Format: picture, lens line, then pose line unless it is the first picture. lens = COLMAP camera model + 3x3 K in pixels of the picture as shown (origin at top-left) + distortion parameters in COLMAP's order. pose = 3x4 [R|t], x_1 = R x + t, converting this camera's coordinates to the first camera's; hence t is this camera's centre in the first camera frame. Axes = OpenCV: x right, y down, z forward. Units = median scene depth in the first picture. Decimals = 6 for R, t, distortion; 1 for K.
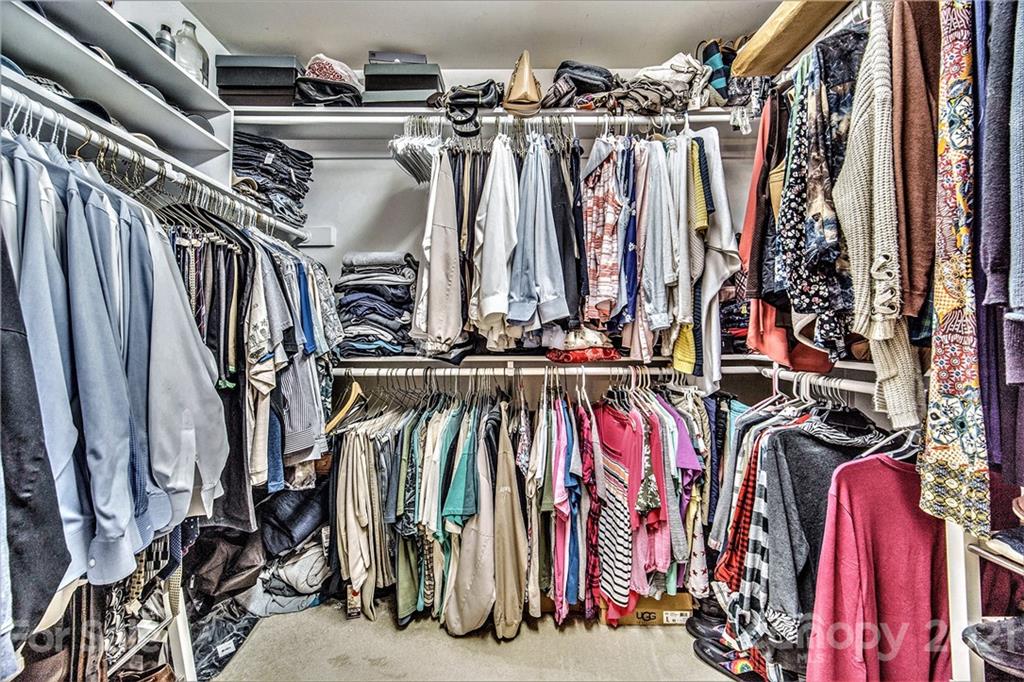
lens RADIAL K [[414.2, 0, 510.6], [0, 414.2, 339.1], [0, 0, 1]] dist [-0.001265, -0.000511]
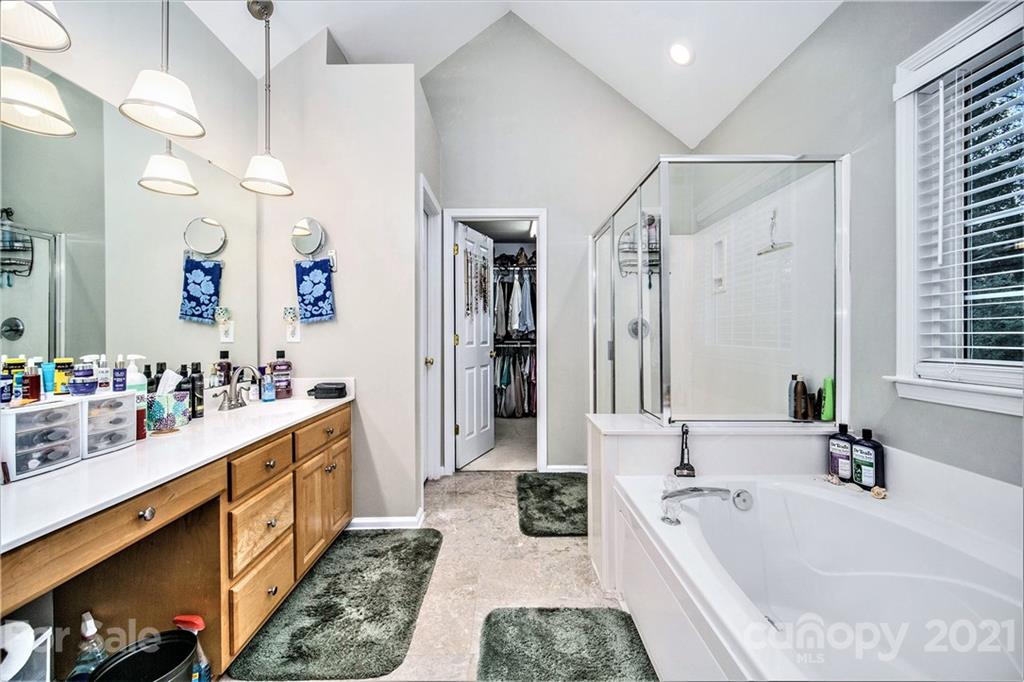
lens RADIAL K [[414.2, 0, 511.1], [0, 414.2, 337.0], [0, 0, 1]] dist [-0.001265, -0.000511]
pose [[0.999993, -0.003295, 0.001545, -0.075006], [0.003281, 0.999957, 0.008632, -0.018670], [-0.001573, -0.008627, 0.999962, -2.582189]]
